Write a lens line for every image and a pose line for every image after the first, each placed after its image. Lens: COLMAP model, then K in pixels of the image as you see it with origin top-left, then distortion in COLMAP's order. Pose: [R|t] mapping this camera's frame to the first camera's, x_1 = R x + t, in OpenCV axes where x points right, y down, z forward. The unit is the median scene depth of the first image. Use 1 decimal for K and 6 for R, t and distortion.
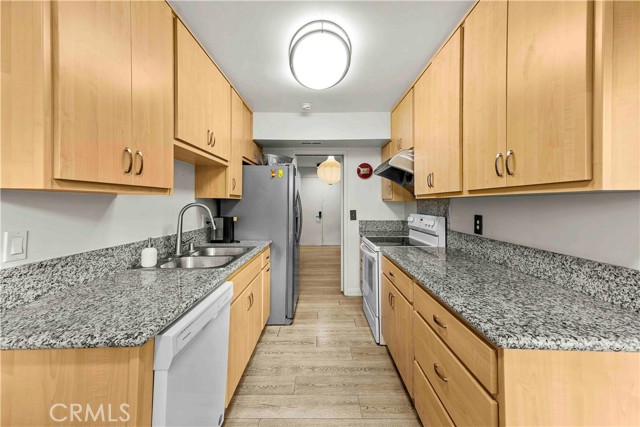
lens RADIAL K [[264.6, 0, 326.6], [0, 264.6, 197.1], [0, 0, 1]] dist [0.040044, -0.003249]
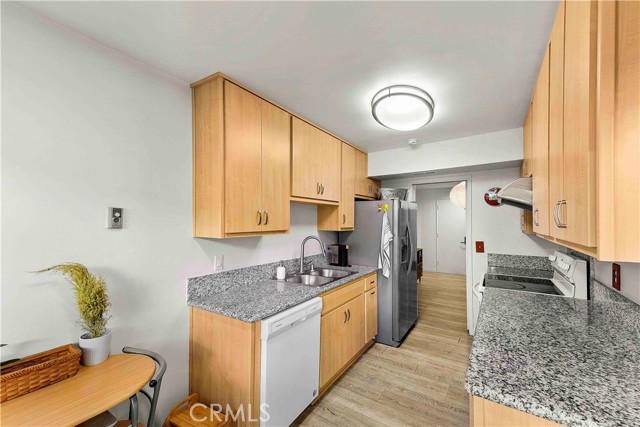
lens RADIAL K [[264.6, 0, 317.6], [0, 264.6, 216.7], [0, 0, 1]] dist [0.040044, -0.003249]
pose [[0.831404, -0.013450, -0.555506, 0.308209], [0.012838, 0.999905, -0.004997, -0.075778], [0.555521, -0.002977, 0.831497, -0.121393]]
